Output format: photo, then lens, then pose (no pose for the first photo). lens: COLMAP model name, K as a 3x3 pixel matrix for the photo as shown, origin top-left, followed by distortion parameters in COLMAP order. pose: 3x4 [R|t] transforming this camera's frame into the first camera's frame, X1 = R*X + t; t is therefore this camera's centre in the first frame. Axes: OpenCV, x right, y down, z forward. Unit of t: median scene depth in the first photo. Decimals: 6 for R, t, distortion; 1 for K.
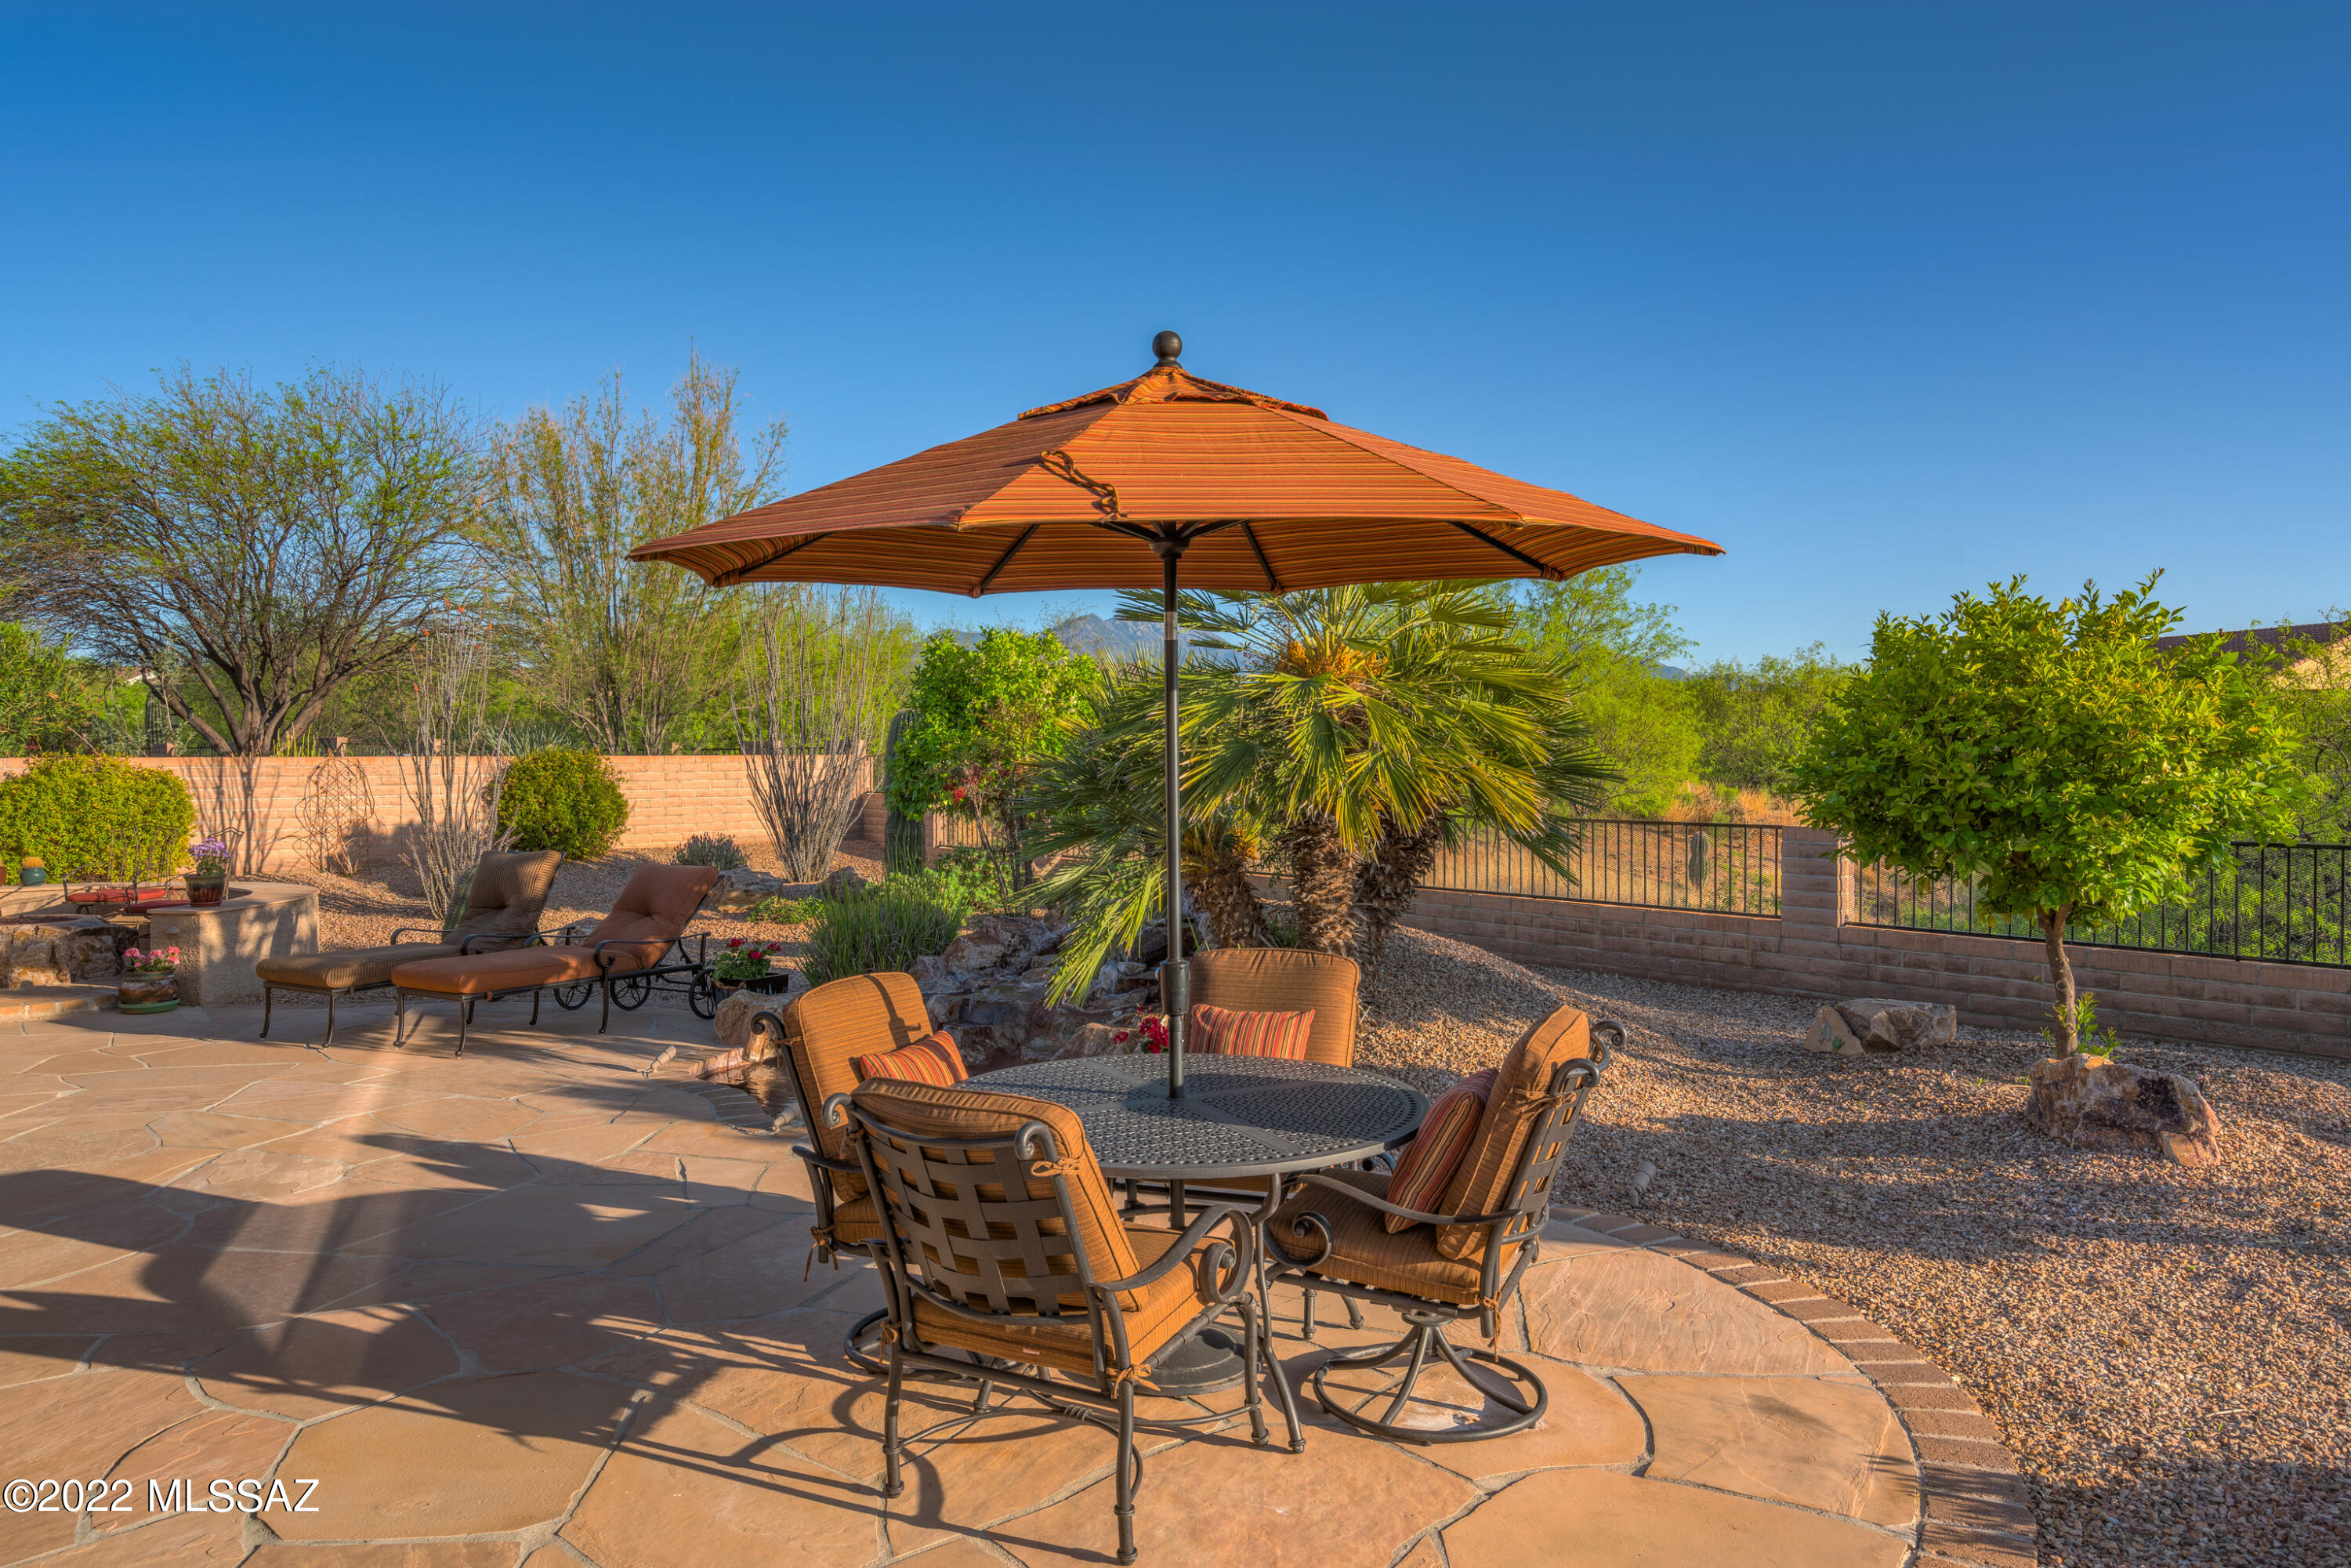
lens RADIAL K [[1621.5, 0, 1175.9], [0, 1621.5, 749.2], [0, 0, 1]] dist [0.005264, 0.003818]
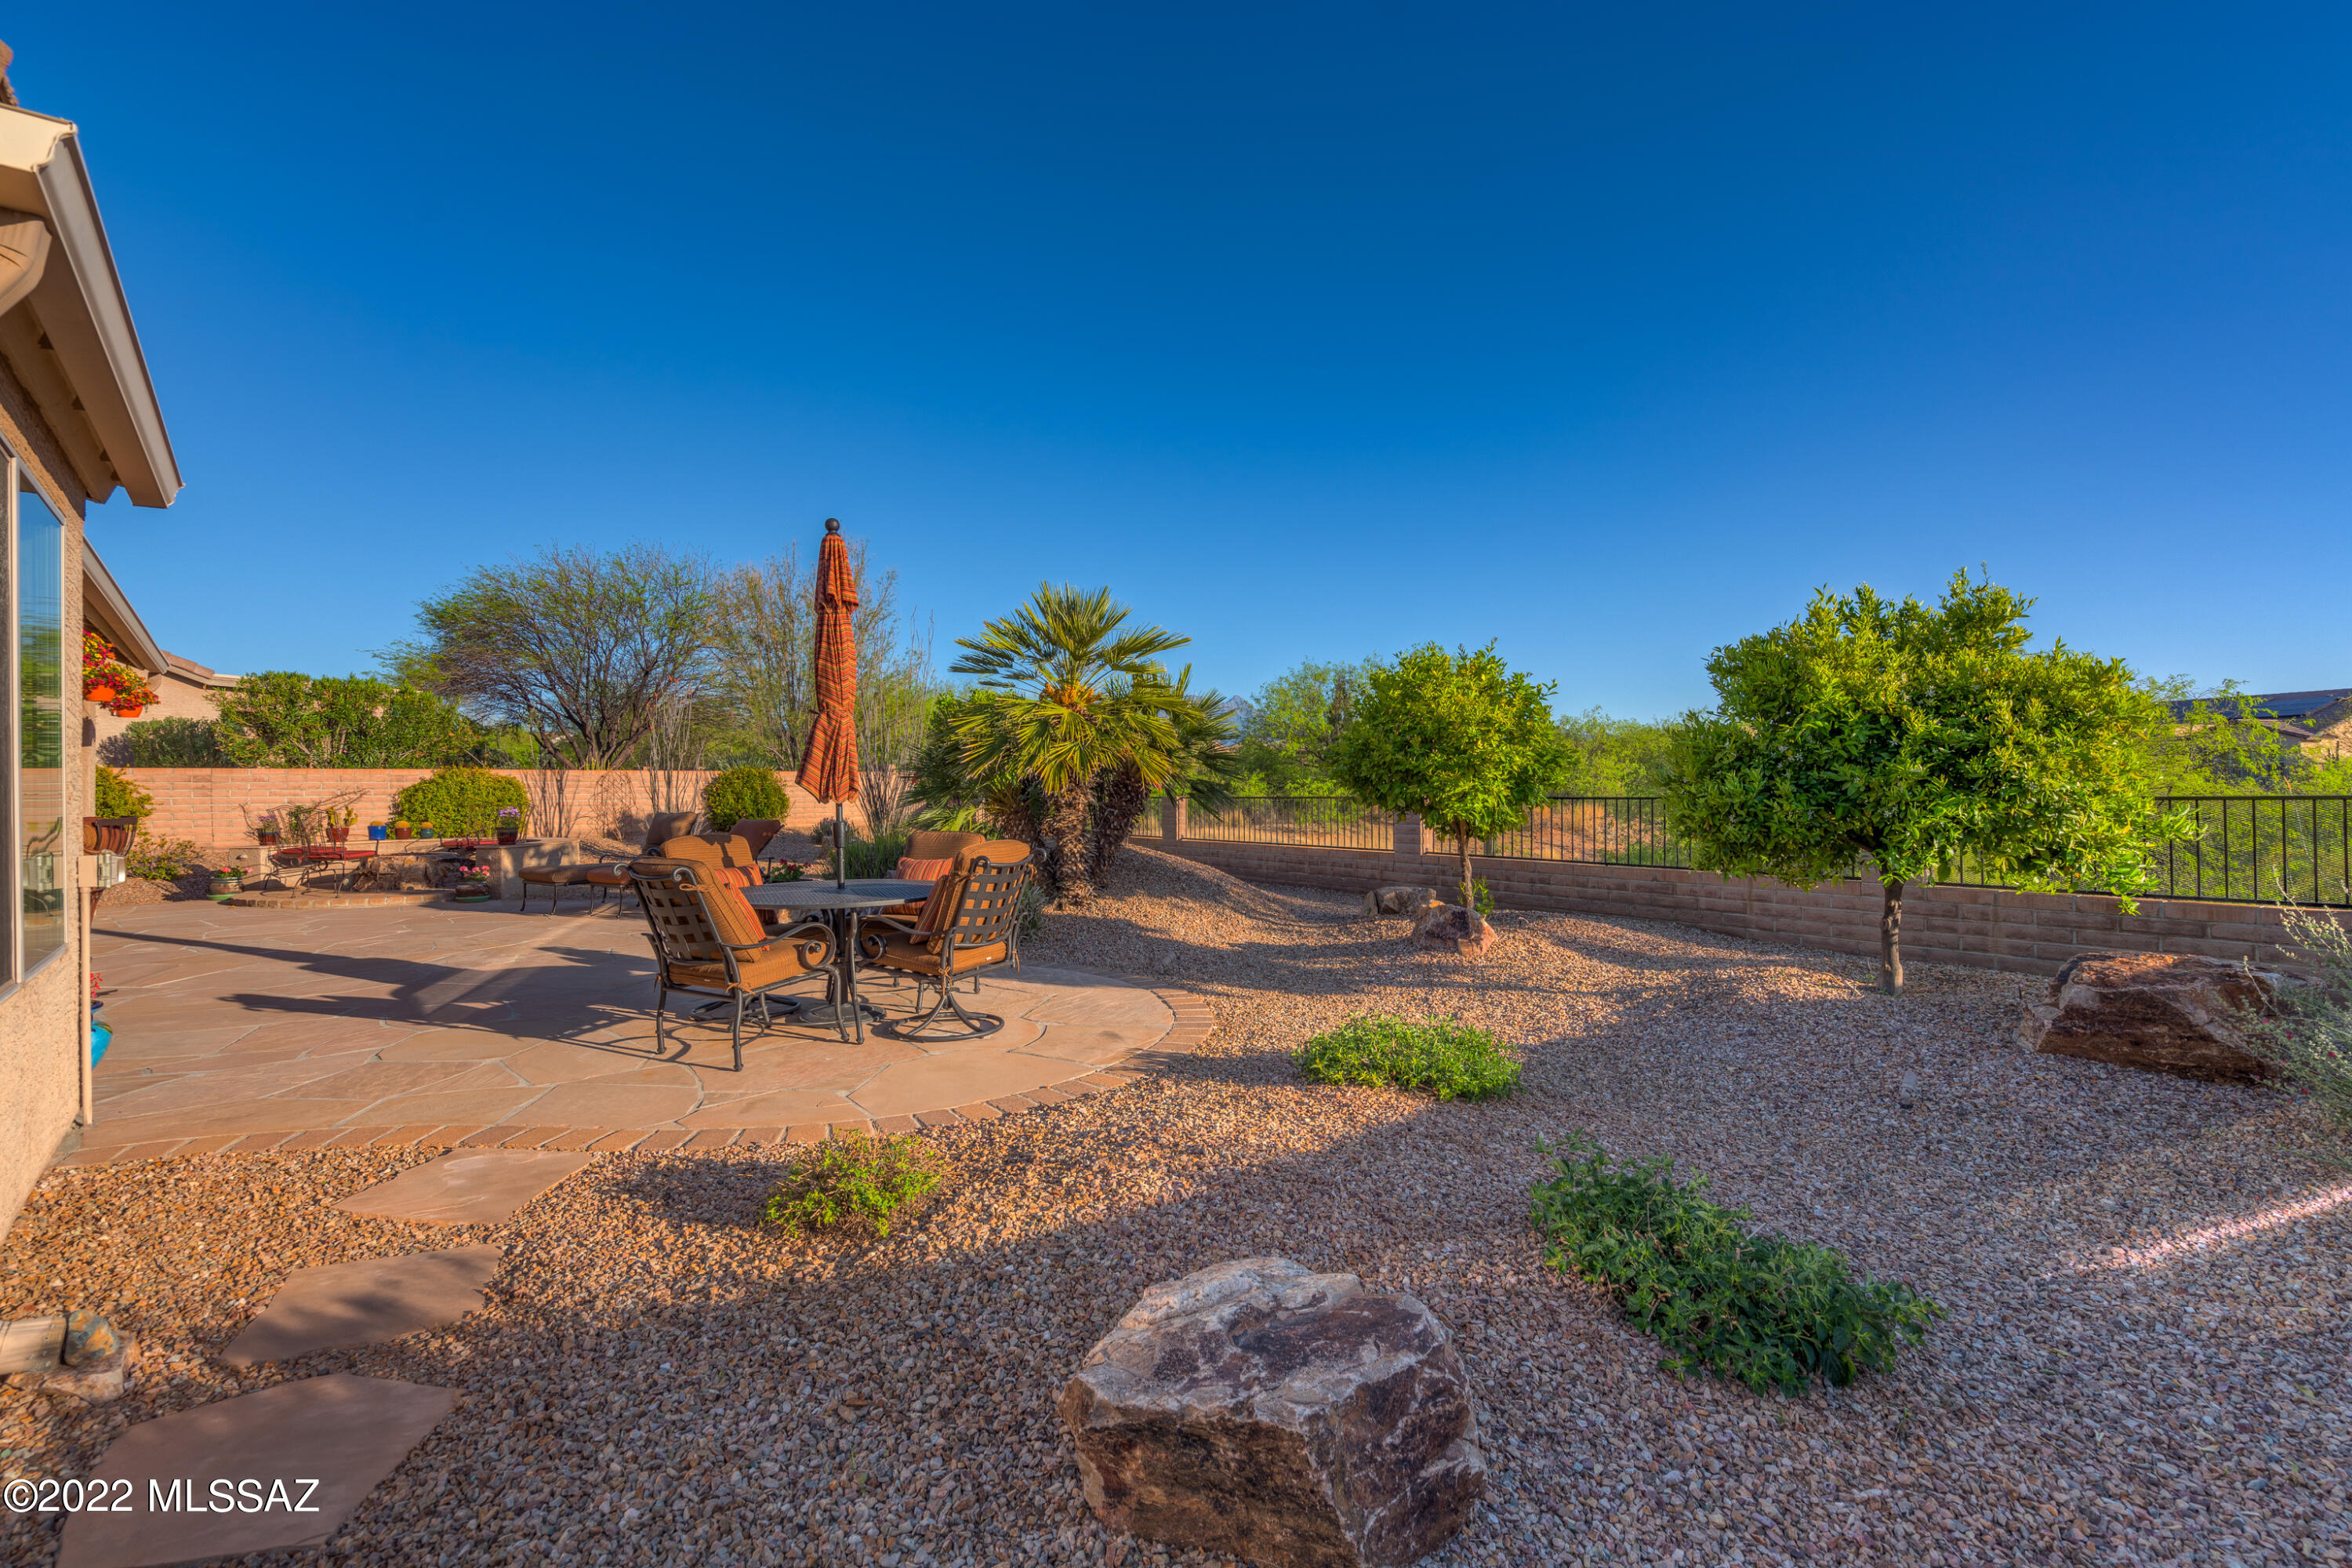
lens RADIAL K [[1076.7, 0, 1167.4], [0, 1076.7, 769.7], [0, 0, 1]] dist [-0.001059, 0.000089]
pose [[0.998240, -0.003701, -0.059187, 0.168841], [0.002842, 0.999889, -0.014593, 0.028967], [0.059235, 0.014399, 0.998140, -0.116954]]
